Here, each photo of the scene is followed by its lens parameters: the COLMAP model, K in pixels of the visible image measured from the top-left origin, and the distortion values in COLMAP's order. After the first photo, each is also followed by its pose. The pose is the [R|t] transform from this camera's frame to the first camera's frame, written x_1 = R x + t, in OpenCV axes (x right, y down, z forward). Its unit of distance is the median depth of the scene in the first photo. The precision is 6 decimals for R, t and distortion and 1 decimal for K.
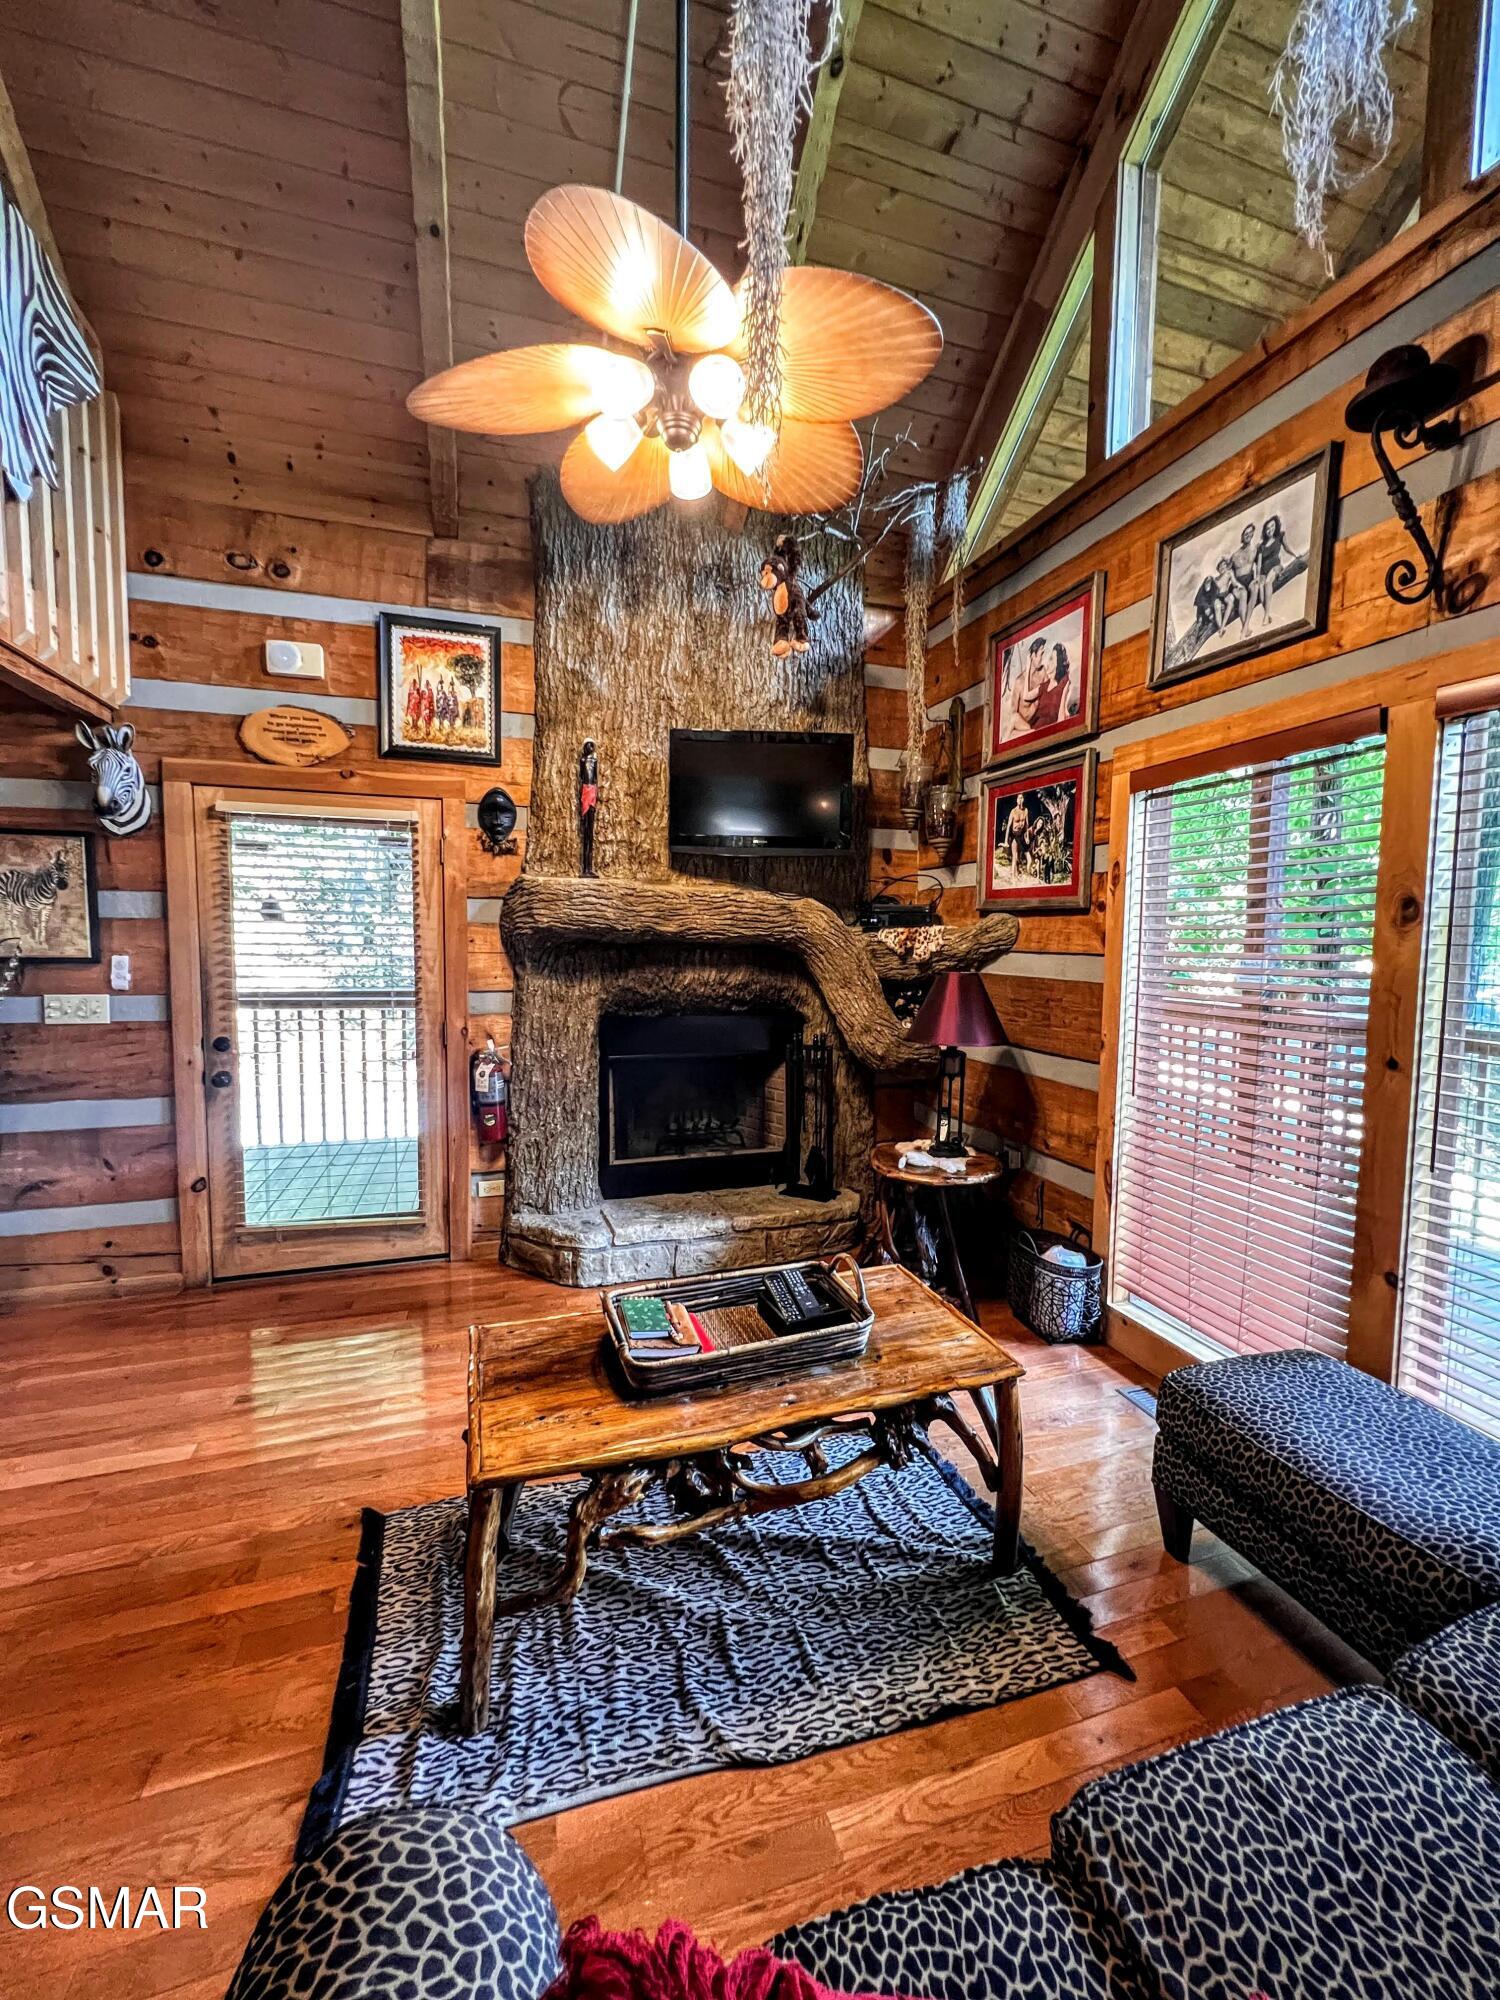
lens RADIAL K [[806.9, 0, 748.7], [0, 806.9, 995.0], [0, 0, 1]] dist [0.007454, 0.000619]
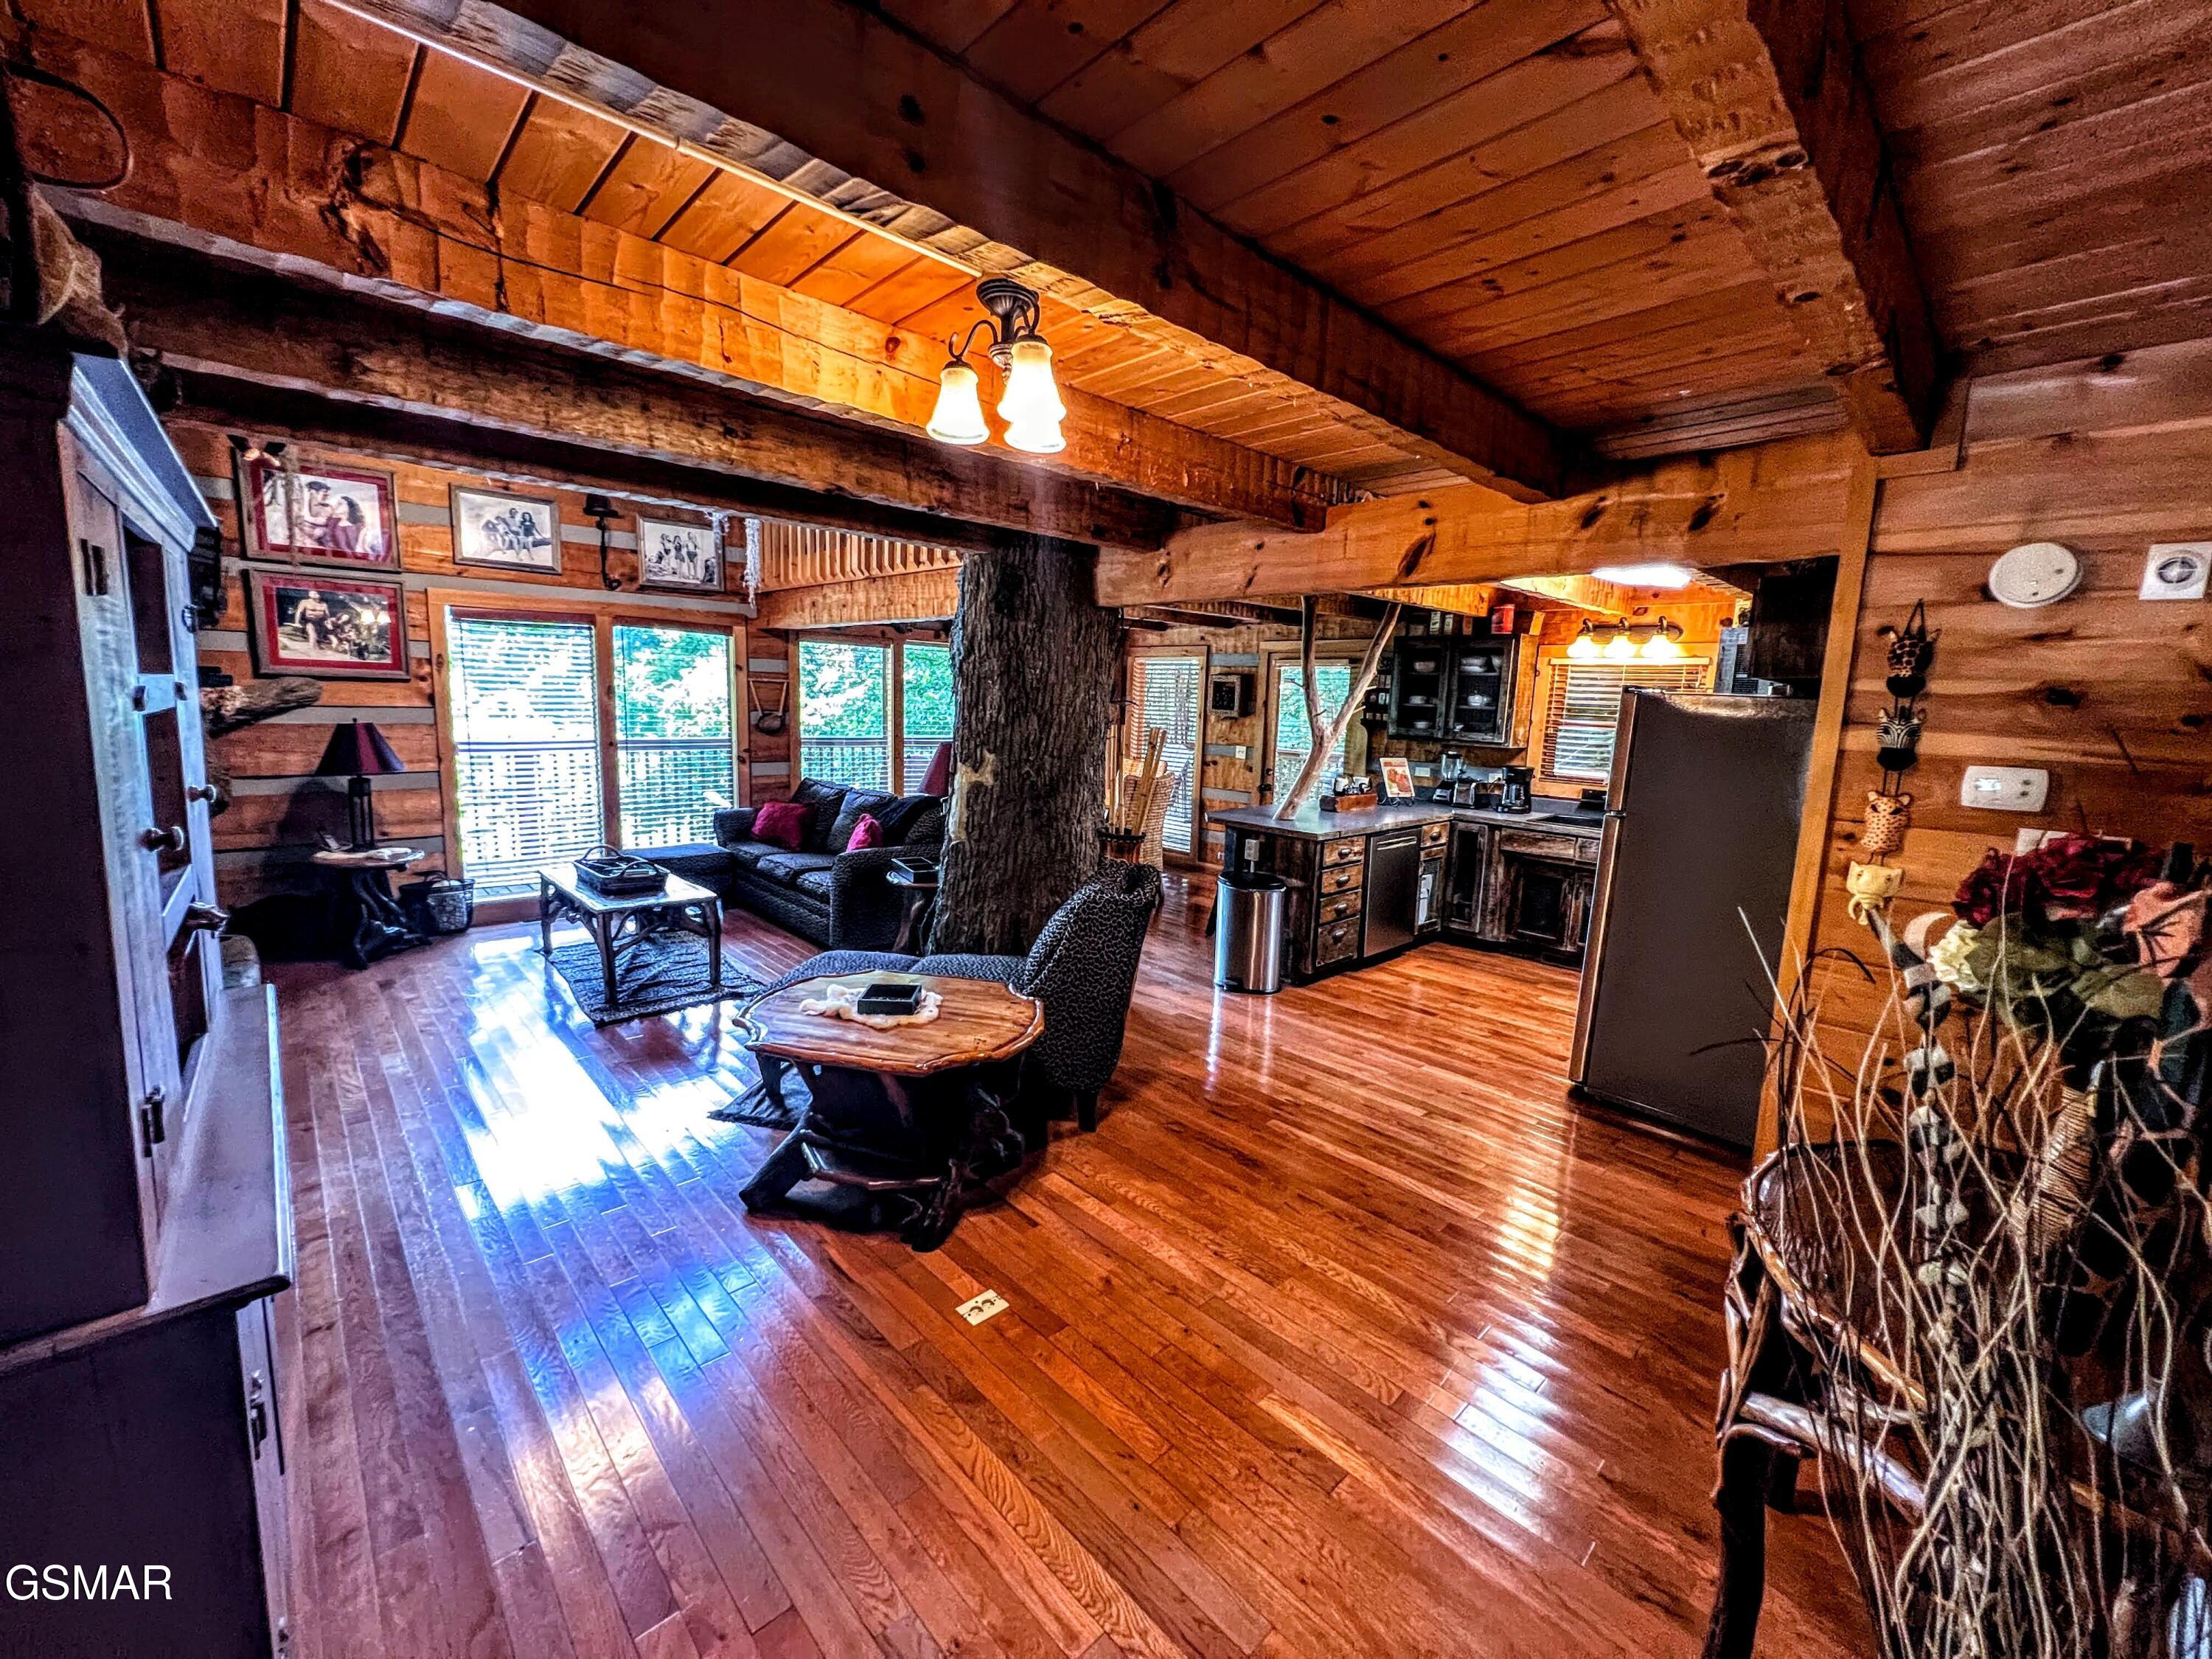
lens RADIAL K [[895.7, 0, 1107.2], [0, 895.7, 819.9], [0, 0, 1]] dist [0.008501, 0.001713]
pose [[-0.432753, -0.148027, 0.889276, -1.700183], [0.032971, 0.983169, 0.179701, -0.099644], [-0.900909, 0.107087, -0.420589, 0.484157]]
